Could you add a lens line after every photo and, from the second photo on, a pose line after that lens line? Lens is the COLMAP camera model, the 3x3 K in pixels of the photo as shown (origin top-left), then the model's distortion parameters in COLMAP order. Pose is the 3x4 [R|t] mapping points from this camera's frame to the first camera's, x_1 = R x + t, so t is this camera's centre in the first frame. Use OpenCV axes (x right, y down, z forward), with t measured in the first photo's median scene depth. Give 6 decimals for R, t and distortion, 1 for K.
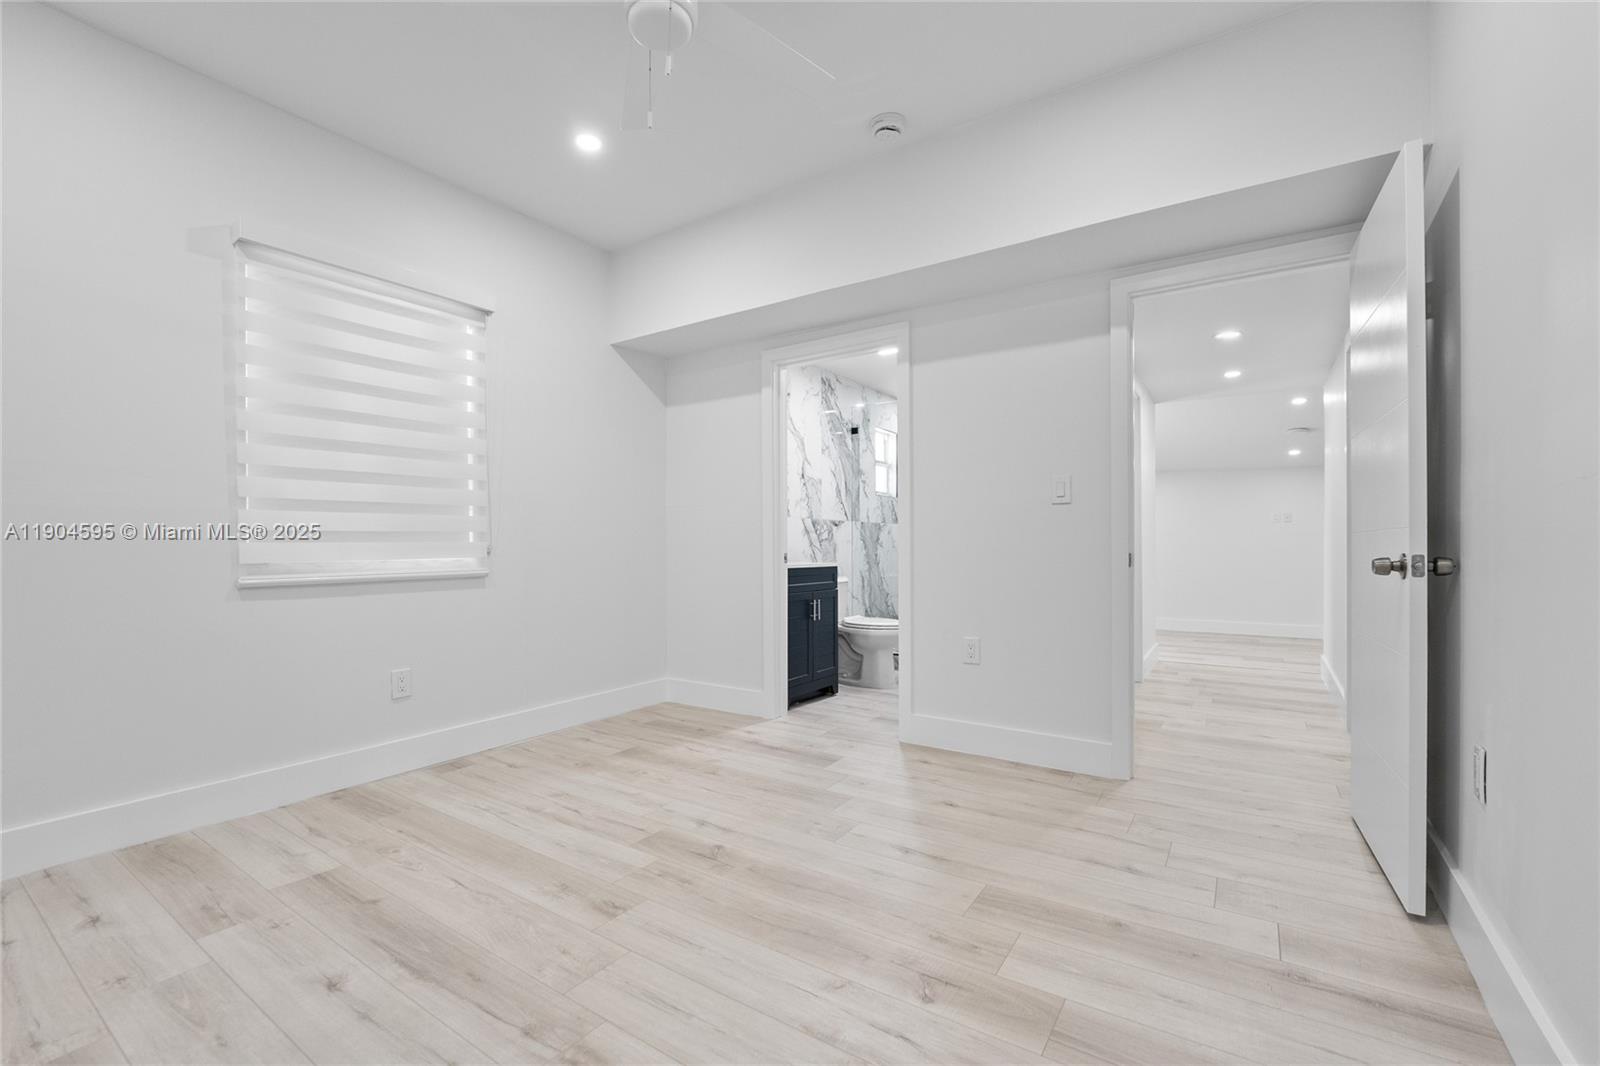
lens RADIAL K [[719.1, 0, 800.0], [0, 719.1, 533.0], [0, 0, 1]] dist [-0.016748, -0.000136]
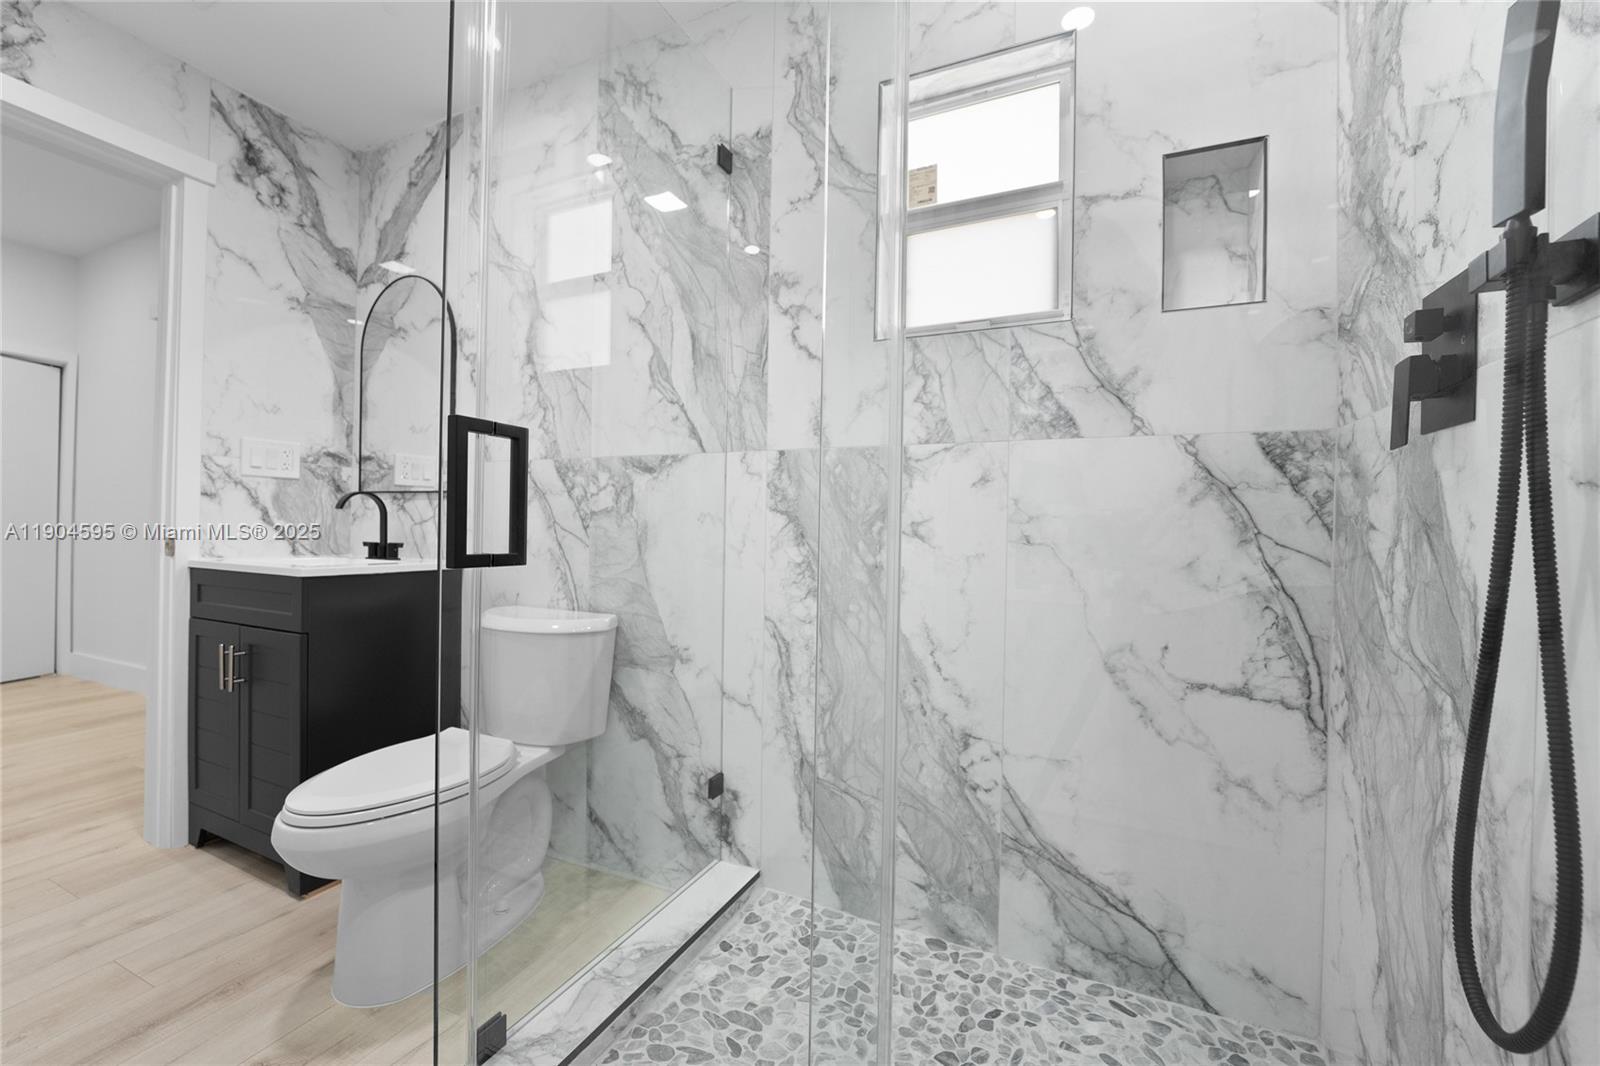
lens RADIAL K [[646.3, 0, 800.0], [0, 646.3, 533.0], [0, 0, 1]] dist [-0.008038, -0.000343]
pose [[0.140716, -0.000914, -0.990050, 0.365510], [-0.002324, 0.999997, -0.001253, 0.019639], [0.990047, 0.002477, 0.140713, 1.024005]]
